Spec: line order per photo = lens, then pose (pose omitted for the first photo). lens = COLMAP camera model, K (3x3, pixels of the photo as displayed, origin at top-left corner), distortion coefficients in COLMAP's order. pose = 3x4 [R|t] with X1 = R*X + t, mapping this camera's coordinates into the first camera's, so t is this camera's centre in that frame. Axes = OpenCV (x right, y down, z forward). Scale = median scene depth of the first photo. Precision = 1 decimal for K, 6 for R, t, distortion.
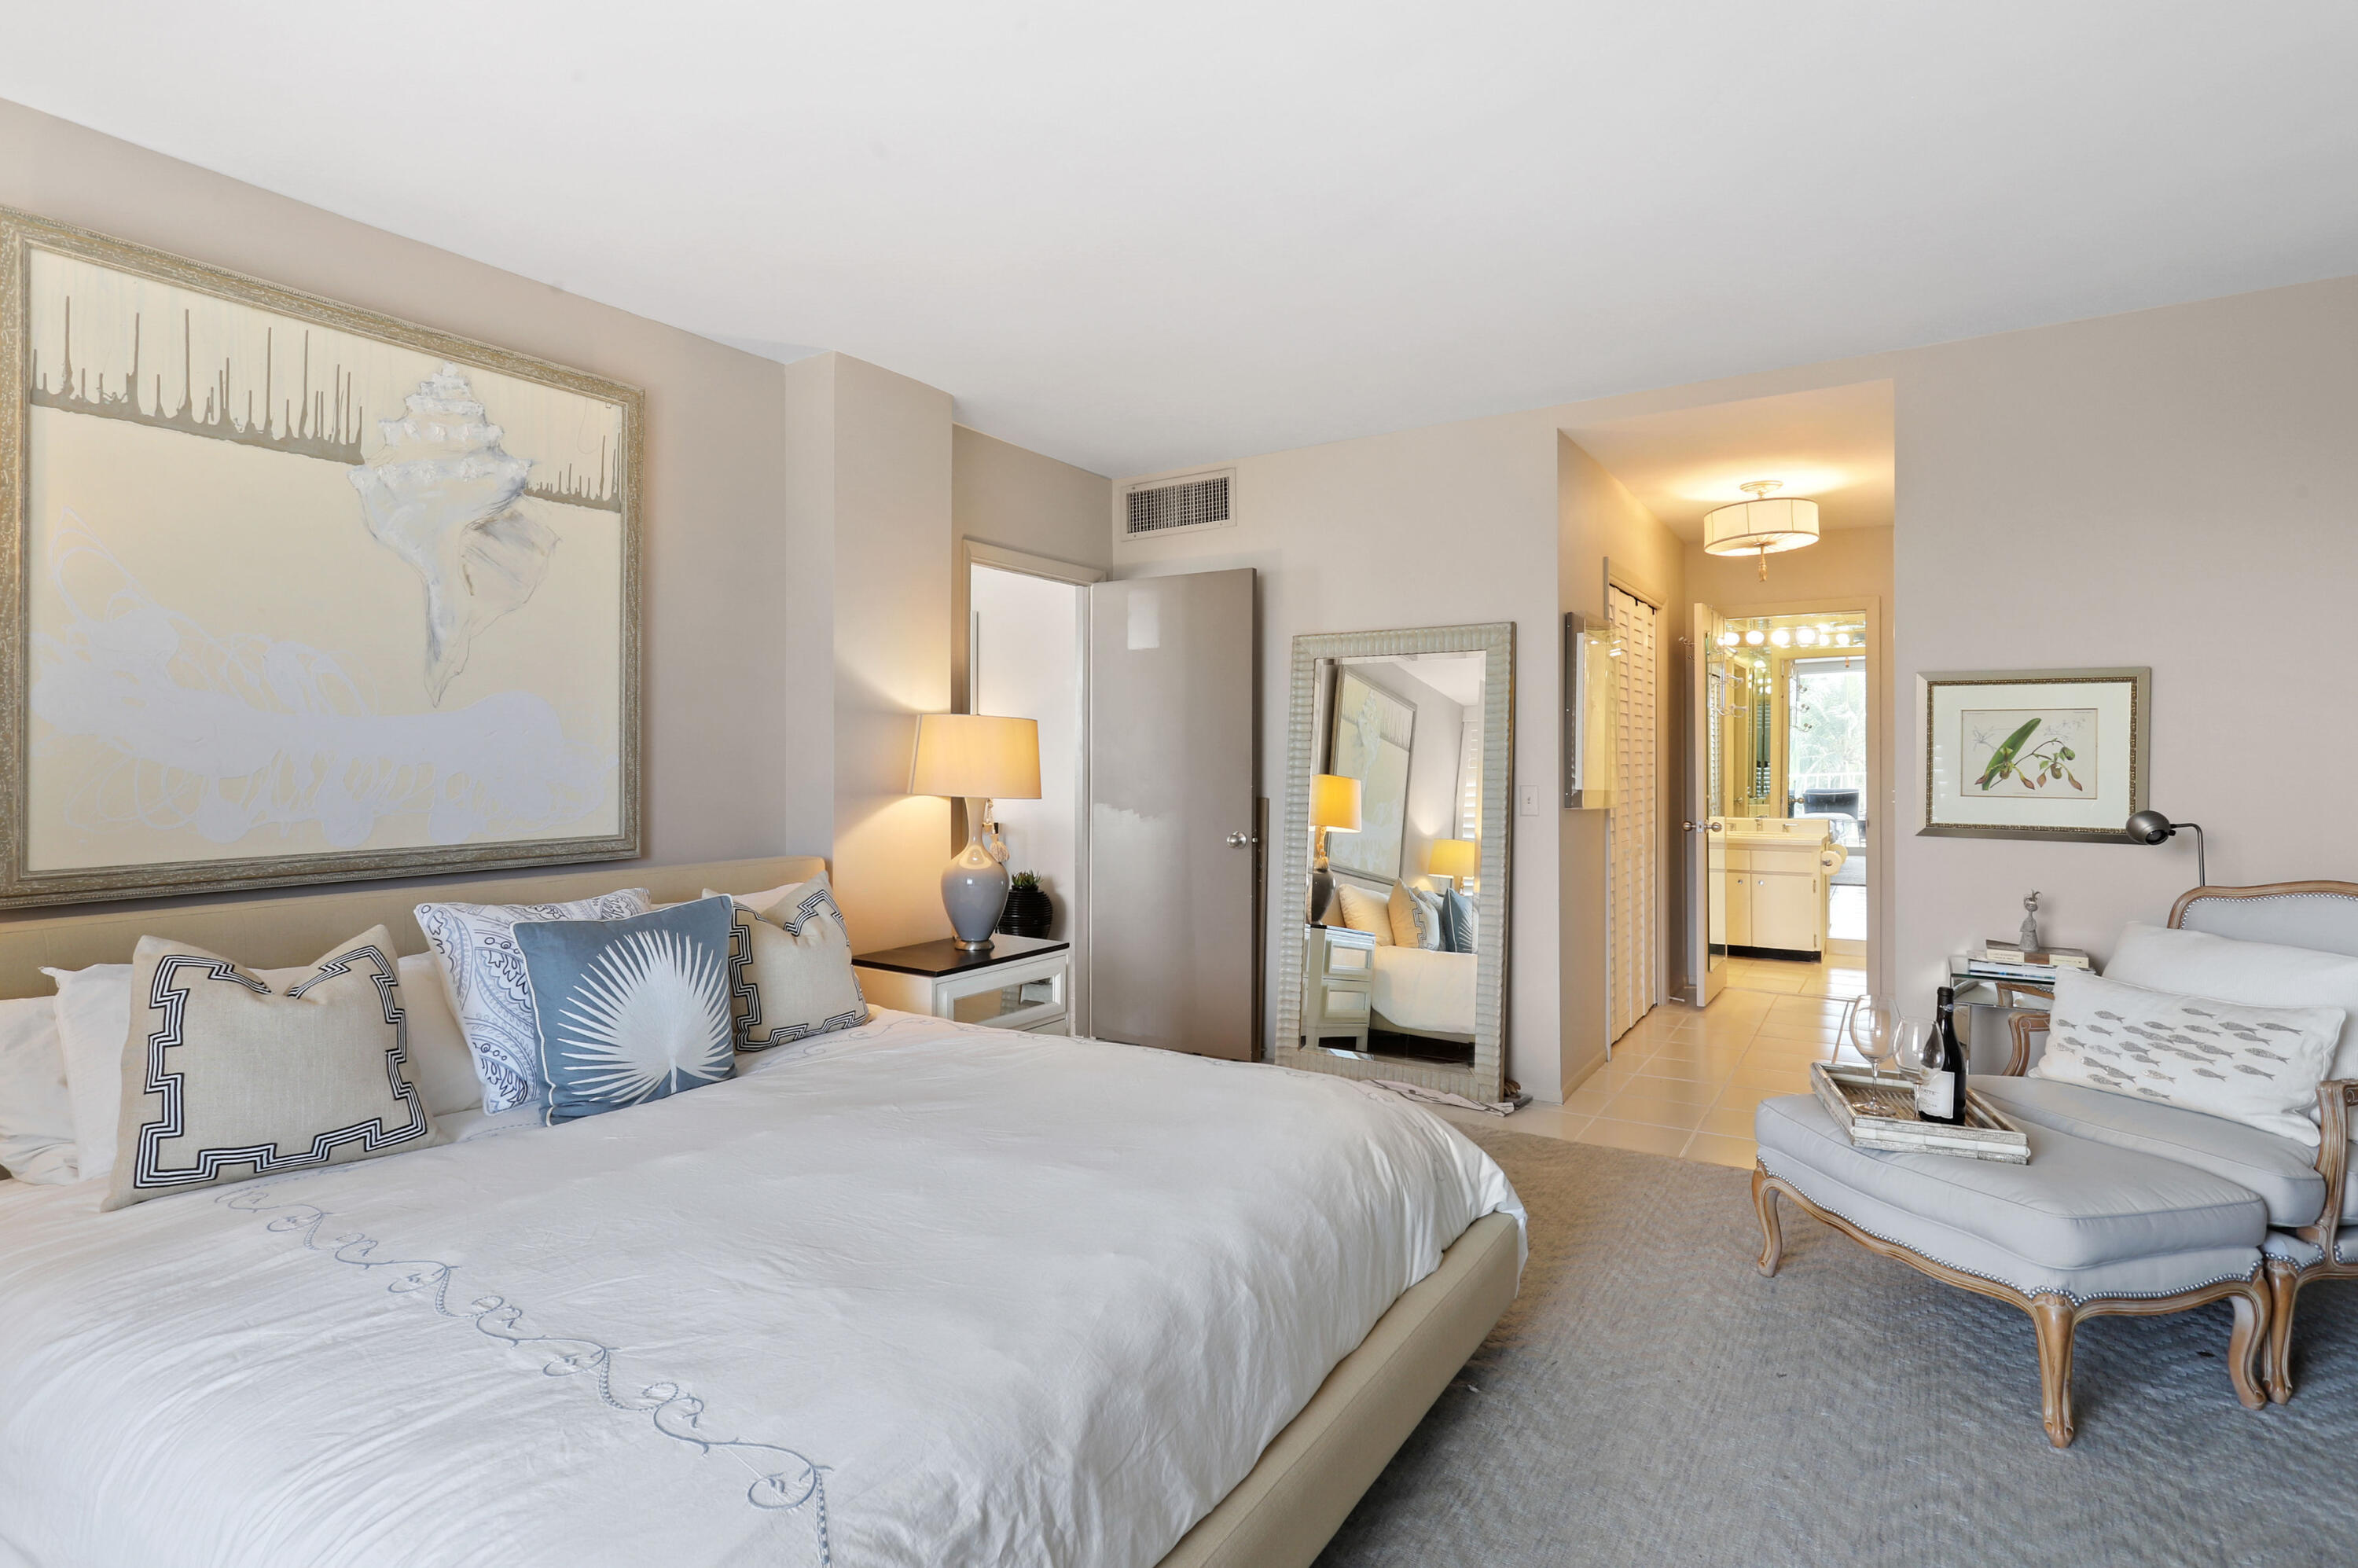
lens RADIAL K [[1158.8, 0, 1175.2], [0, 1158.8, 754.0], [0, 0, 1]] dist [-0.000711, 0.001801]
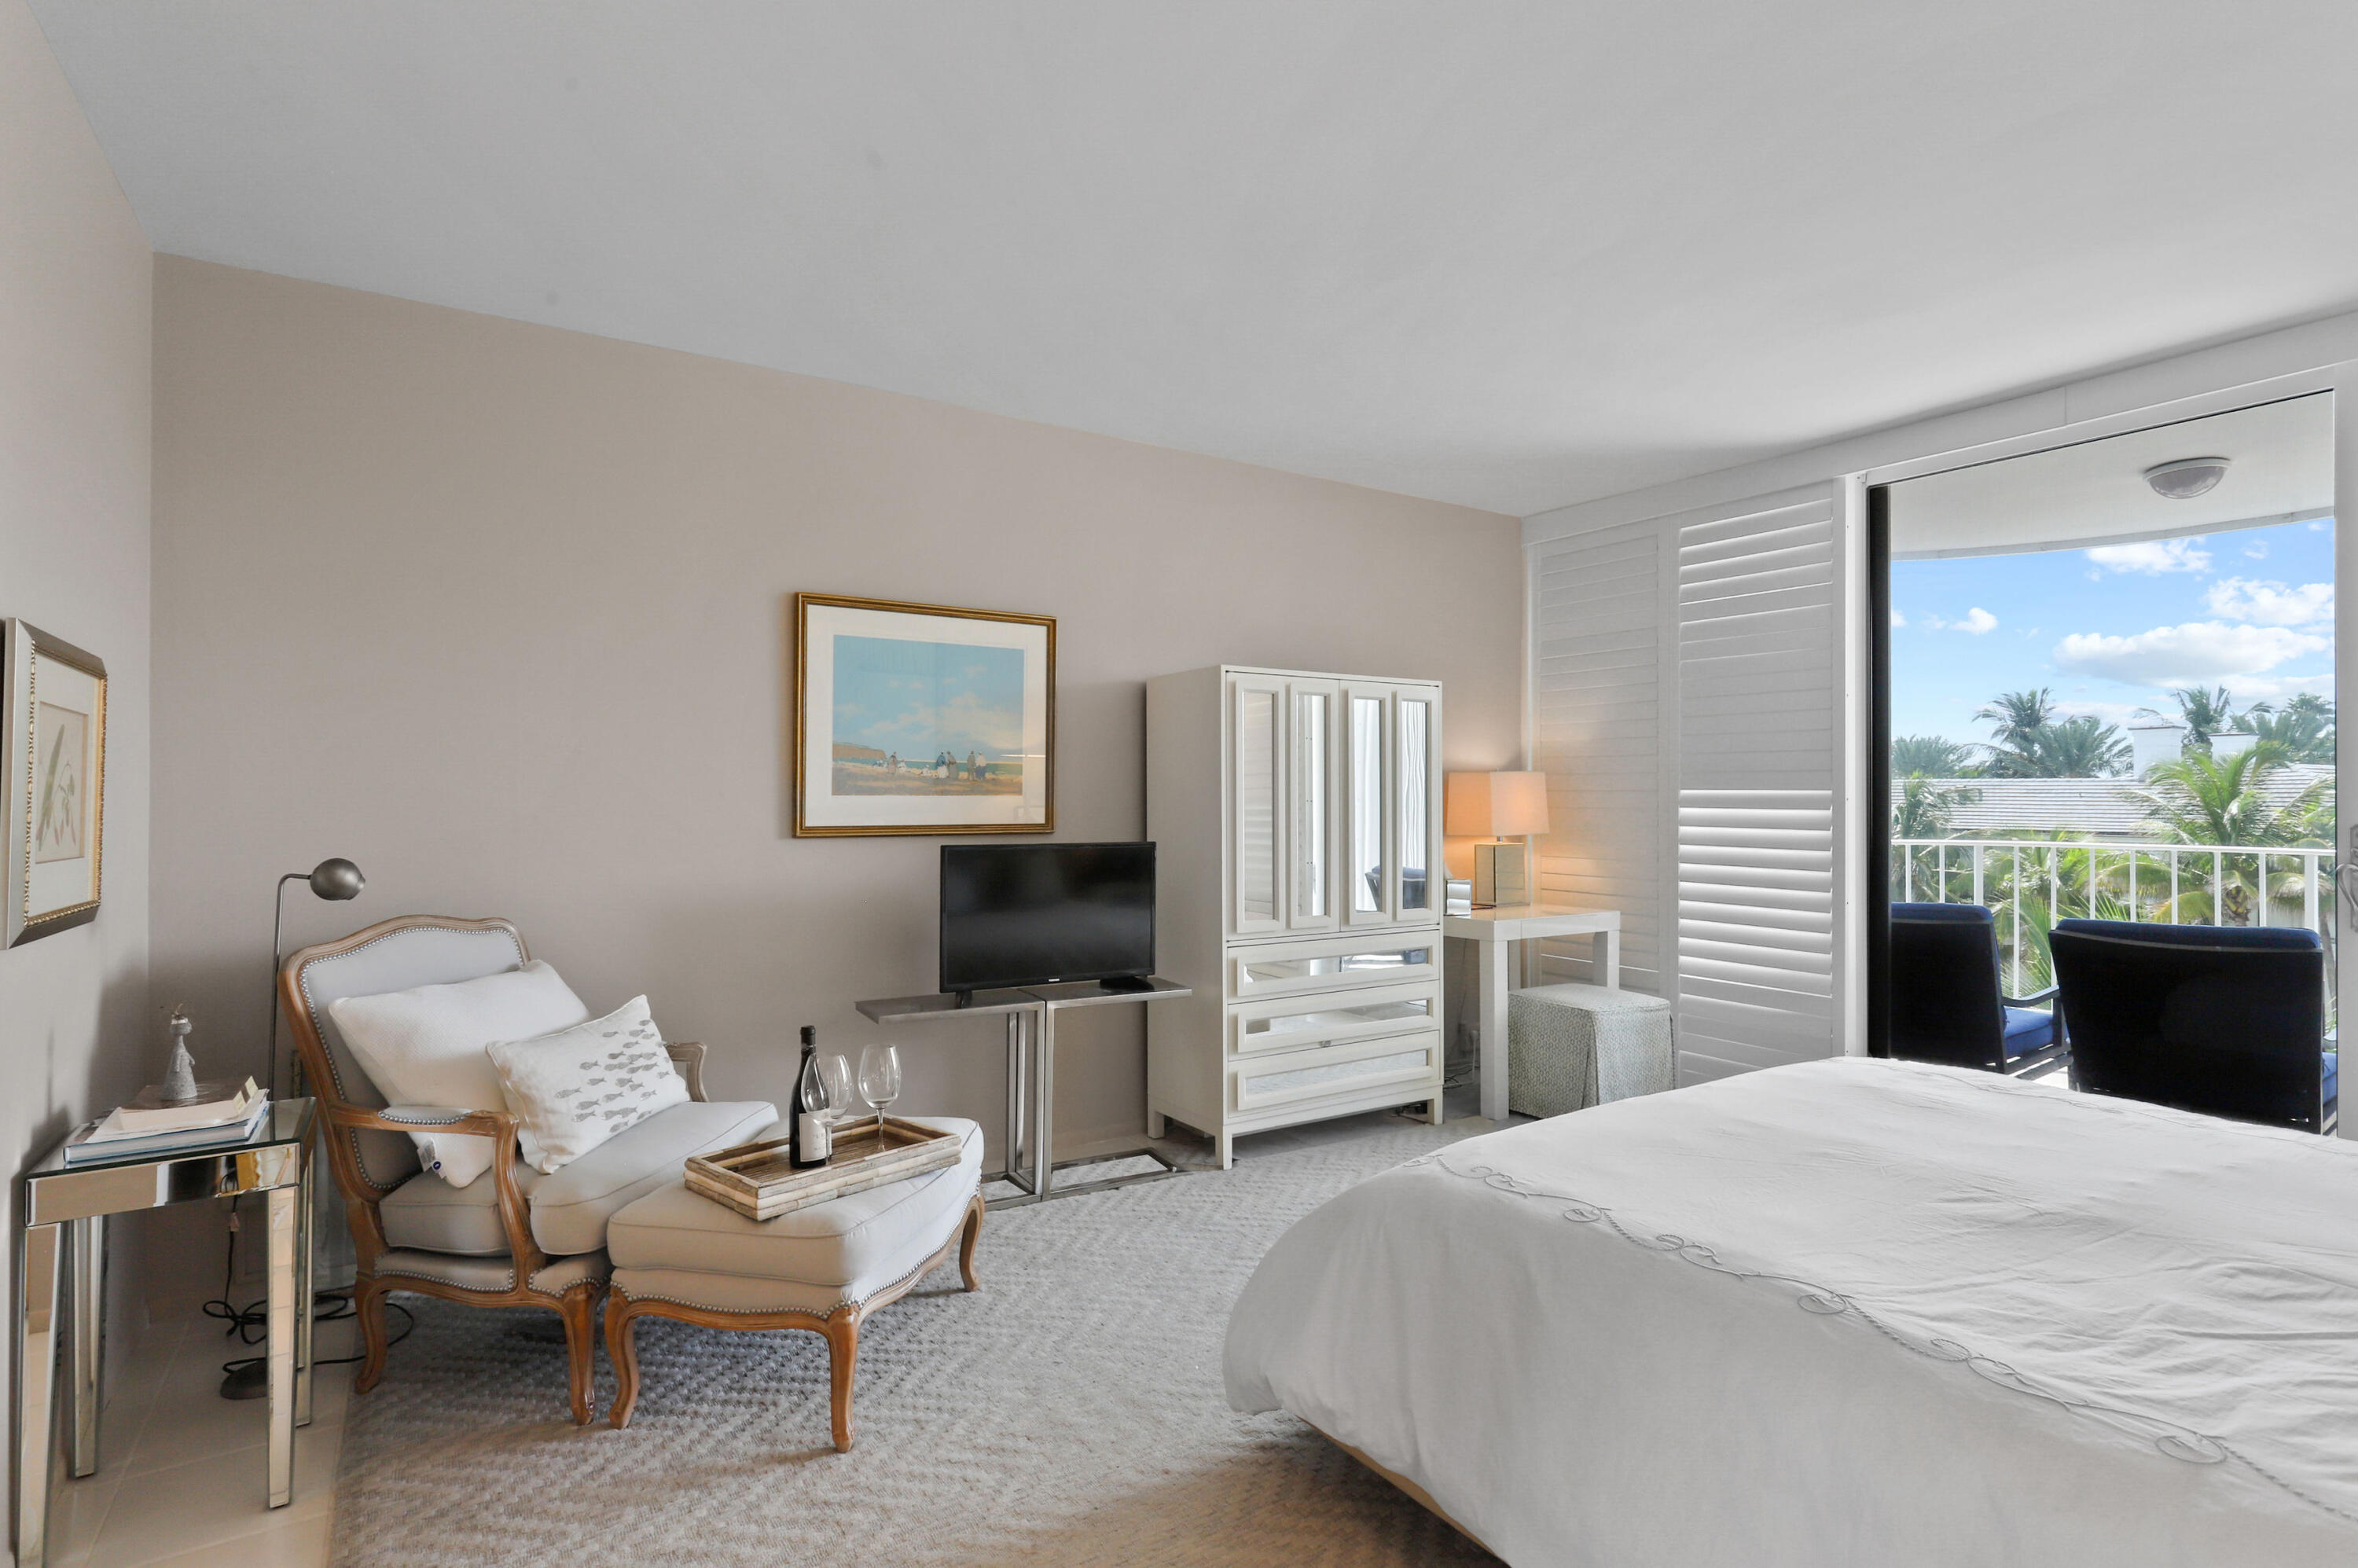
lens RADIAL K [[1154.3, 0, 1176.2], [0, 1154.3, 794.1], [0, 0, 1]] dist [0.000833, 0.000739]
pose [[-0.916539, 0.001391, 0.399942, -0.008423], [-0.001057, 0.999982, -0.005900, 0.009241], [-0.399943, -0.005831, -0.916521, 1.528944]]
